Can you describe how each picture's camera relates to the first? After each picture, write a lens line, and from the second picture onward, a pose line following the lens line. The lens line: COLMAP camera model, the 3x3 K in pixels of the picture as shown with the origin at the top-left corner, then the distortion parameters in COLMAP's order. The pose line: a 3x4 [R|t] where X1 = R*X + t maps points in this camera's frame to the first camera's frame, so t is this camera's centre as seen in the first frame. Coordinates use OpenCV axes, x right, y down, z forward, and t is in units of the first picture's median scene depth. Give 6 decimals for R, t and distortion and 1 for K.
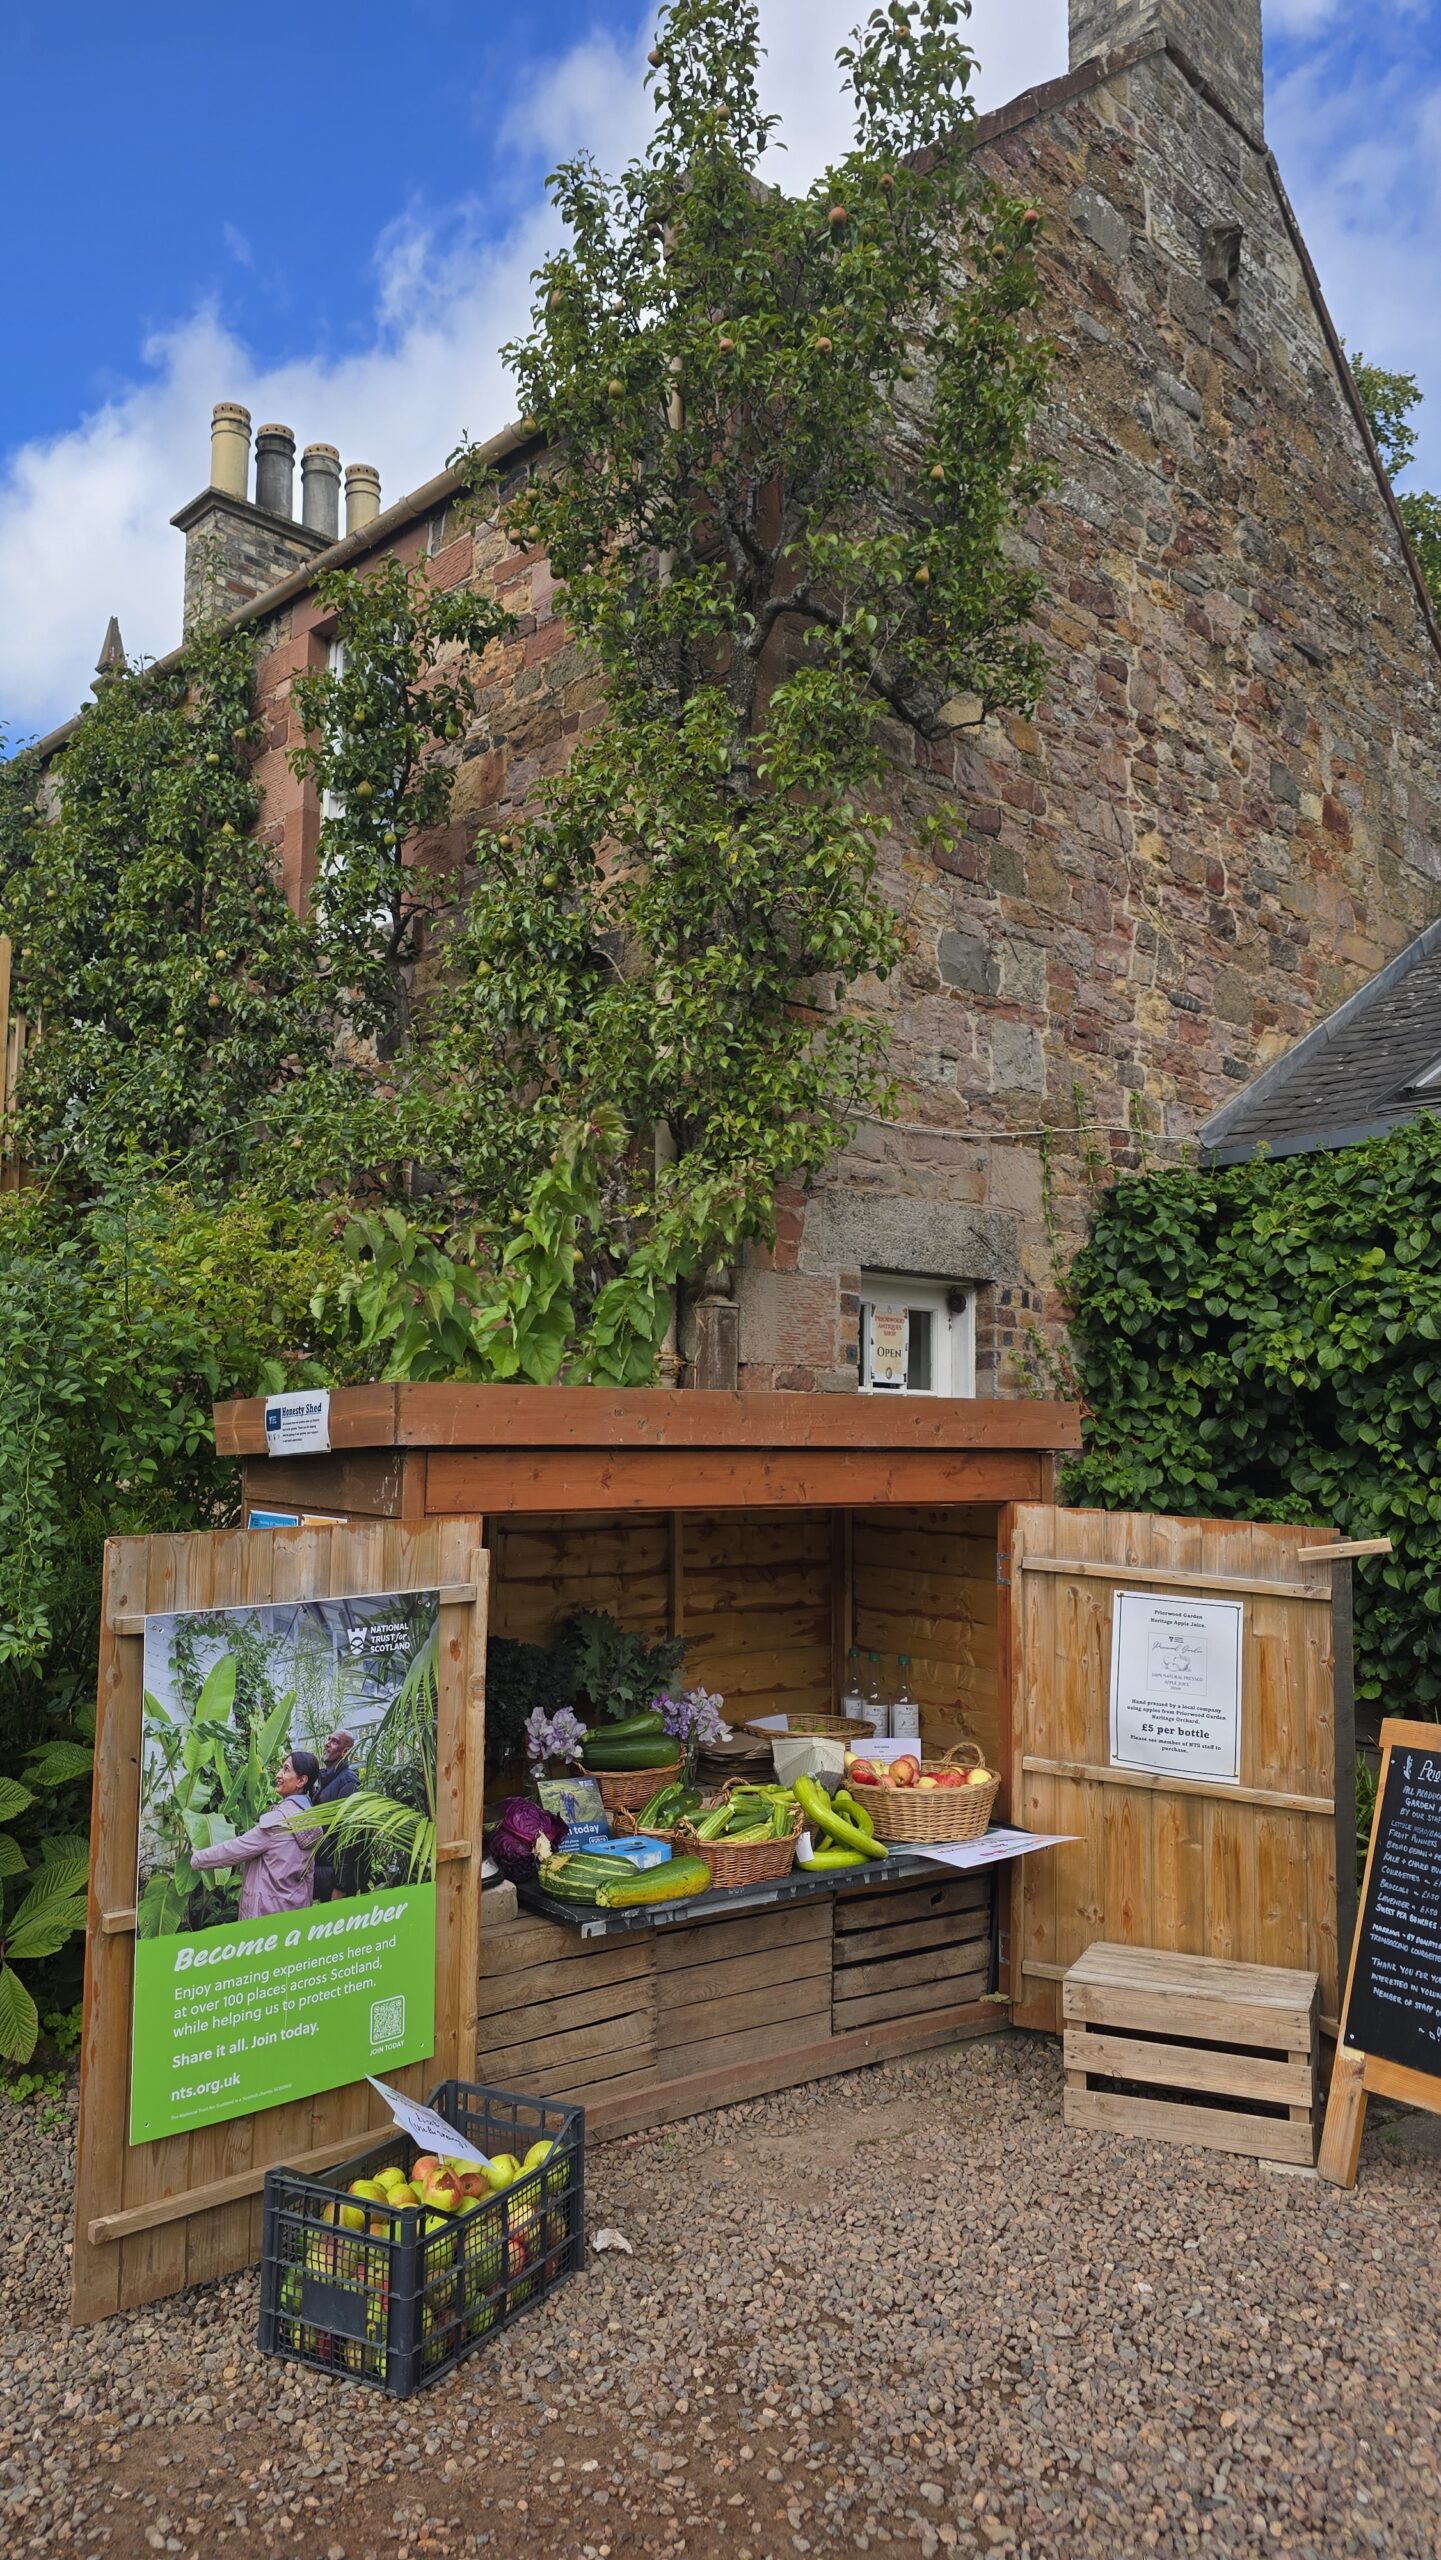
lens RADIAL K [[1655.2, 0, 713.5], [0, 1655.2, 1280.1], [0, 0, 1]] dist [0.028790, -0.000188]
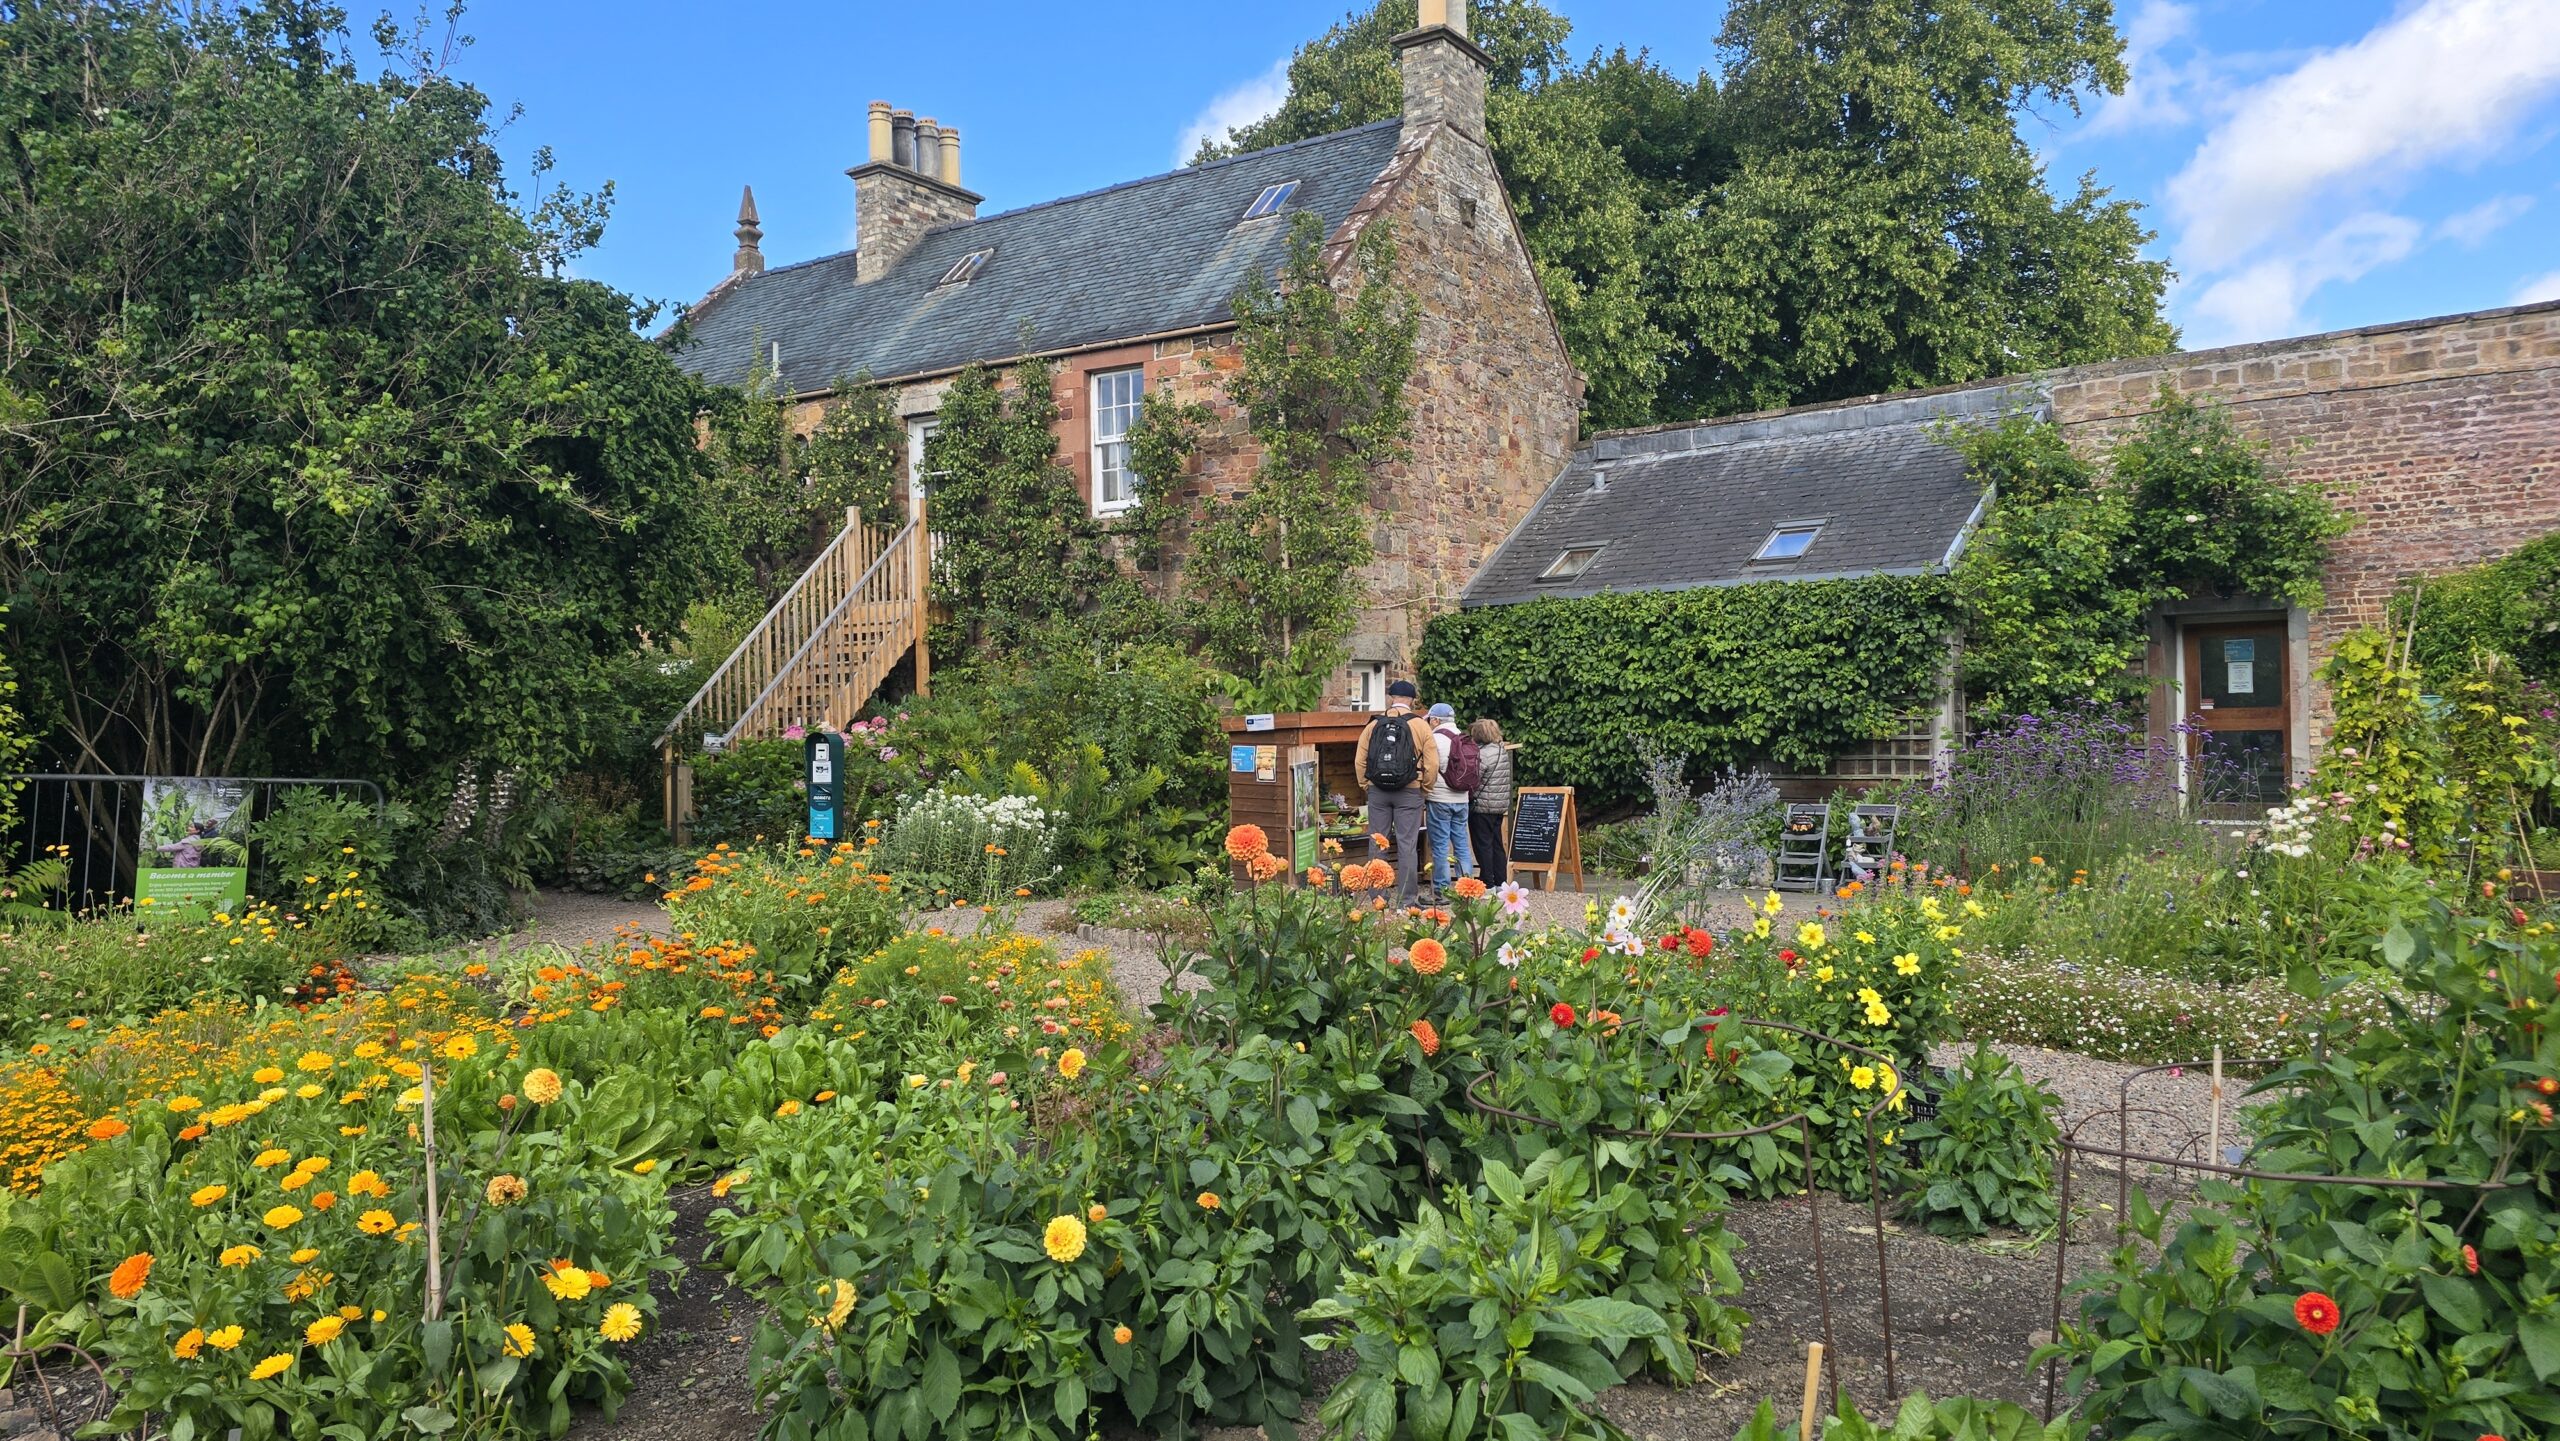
lens RADIAL K [[1655.2, 0, 1282.8], [0, 1655.2, 724.2], [0, 0, 1]] dist [0.028790, -0.000188]
pose [[0.977047, -0.028597, 0.211098, -0.551308], [0.006594, 0.994534, 0.104206, -0.171795], [-0.212924, -0.100422, 0.971894, -1.523327]]
